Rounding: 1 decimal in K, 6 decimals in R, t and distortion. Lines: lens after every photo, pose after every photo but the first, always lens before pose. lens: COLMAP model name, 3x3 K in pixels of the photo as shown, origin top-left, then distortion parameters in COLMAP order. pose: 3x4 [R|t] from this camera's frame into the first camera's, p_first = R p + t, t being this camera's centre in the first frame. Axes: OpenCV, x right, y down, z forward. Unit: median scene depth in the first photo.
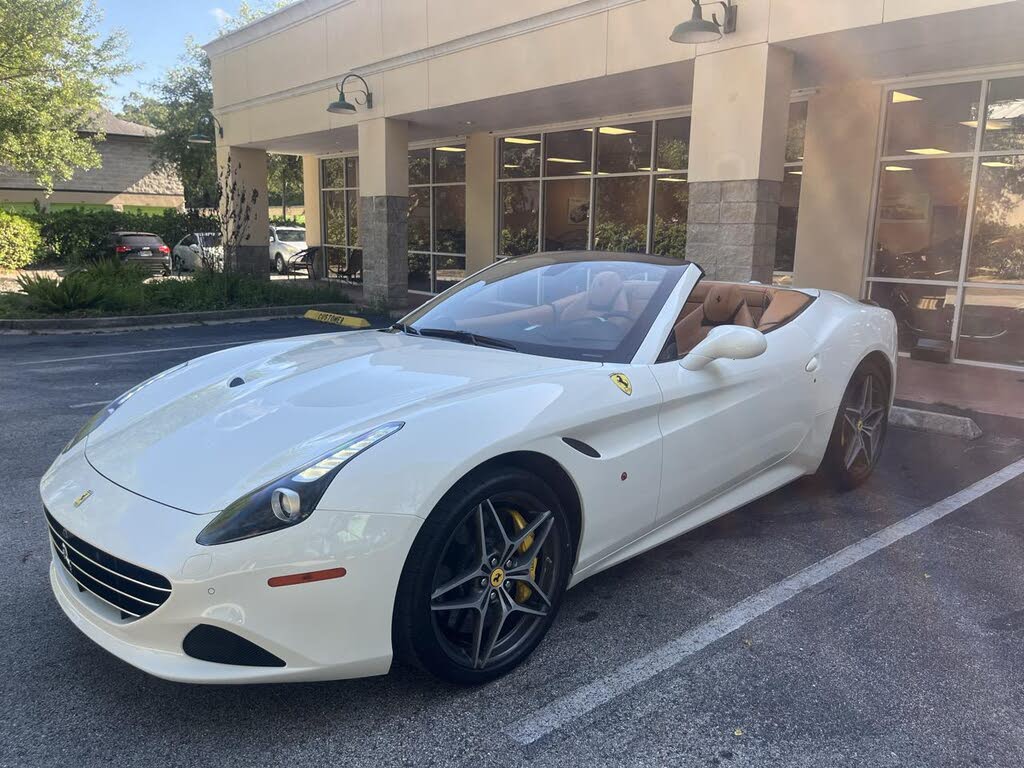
lens RADIAL K [[789.3, 0, 509.8], [0, 789.3, 384.7], [0, 0, 1]] dist [0.069146, -0.101119]
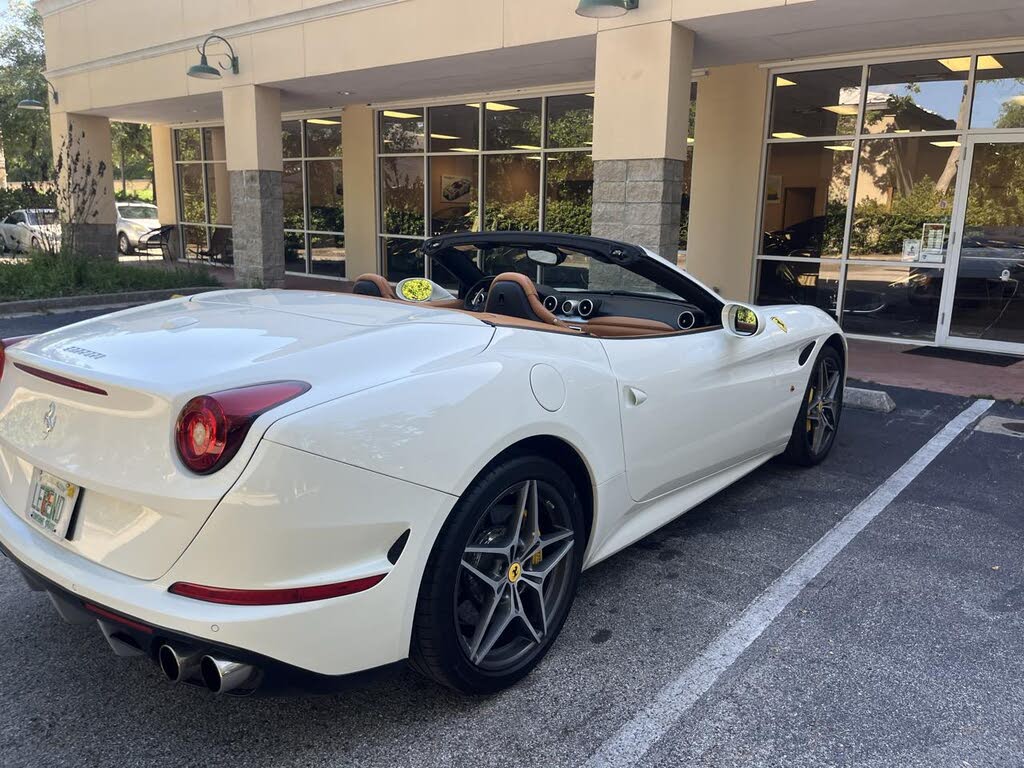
lens RADIAL K [[789.3, 0, 518.7], [0, 789.3, 376.1], [0, 0, 1]] dist [0.069146, -0.101119]
pose [[0.982584, -0.034667, 0.182558, -0.103903], [0.031743, 0.999317, 0.018916, -0.017165], [-0.183089, -0.012792, 0.983013, 0.089952]]
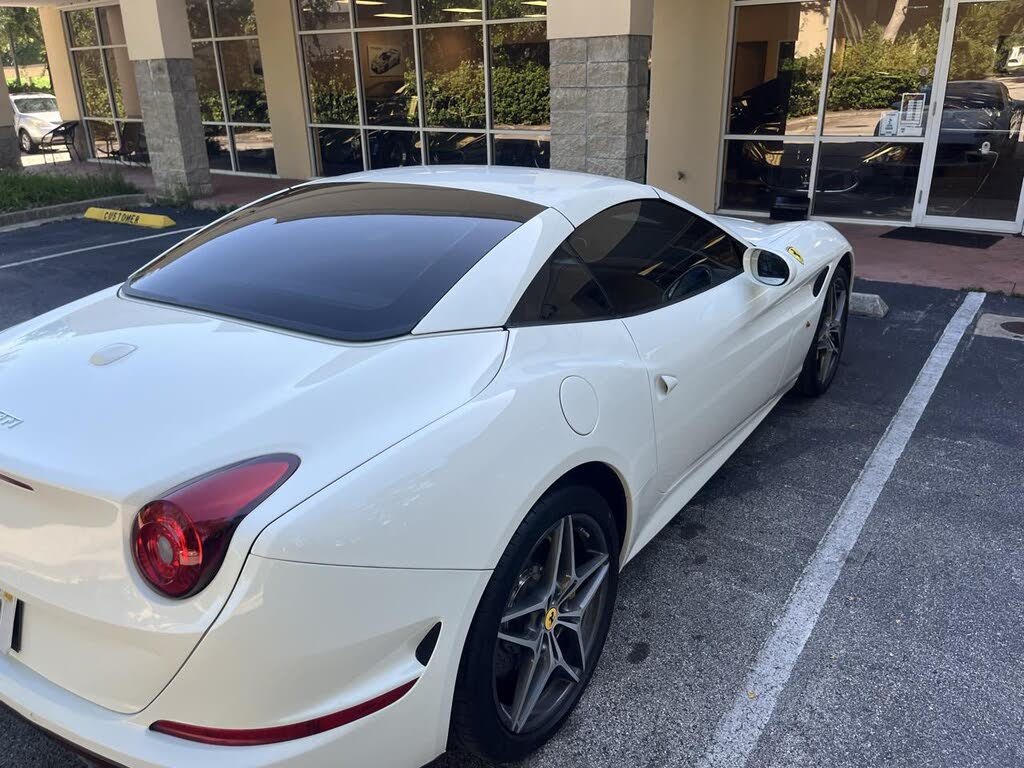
lens RADIAL K [[789.3, 0, 509.8], [0, 789.3, 381.5], [0, 0, 1]] dist [0.069146, -0.101119]
pose [[0.965412, -0.131147, 0.225345, -0.123229], [0.089072, 0.978181, 0.187690, -0.101669], [-0.245044, -0.161126, 0.956029, 0.205536]]
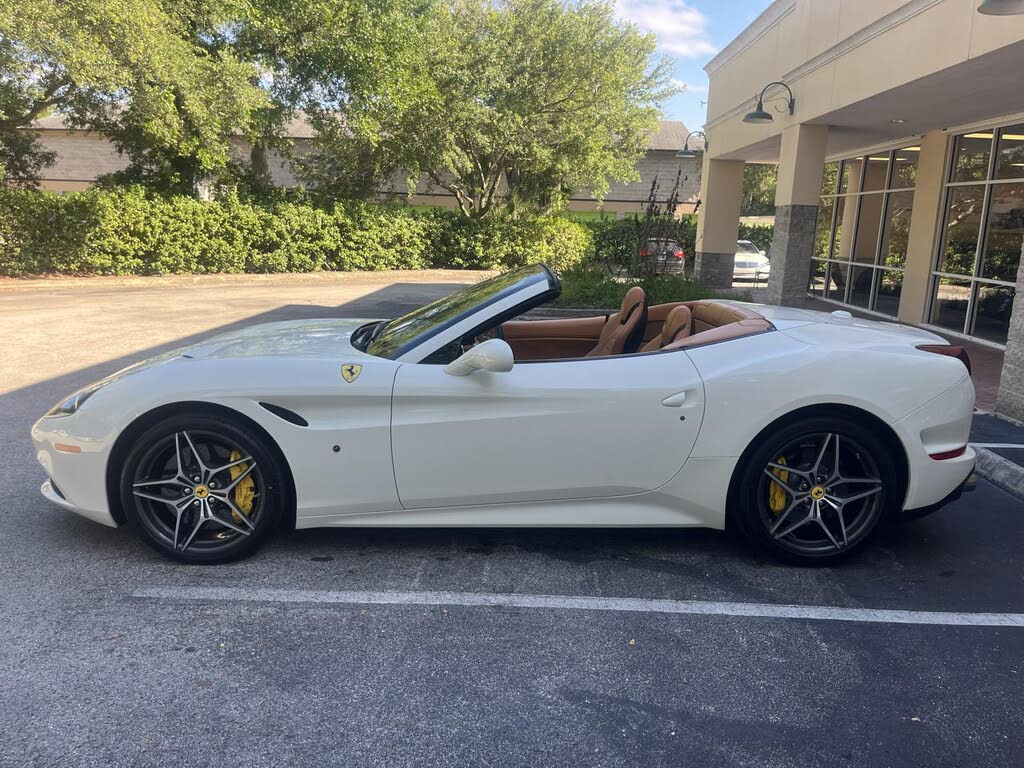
lens RADIAL K [[789.3, 0, 503.2], [0, 789.3, 384.5], [0, 0, 1]] dist [0.069146, -0.101119]
pose [[0.737887, 0.142826, -0.659639, 0.744387], [-0.148301, 0.987778, 0.047983, -0.050464], [0.658429, 0.062419, 0.750050, 0.174912]]
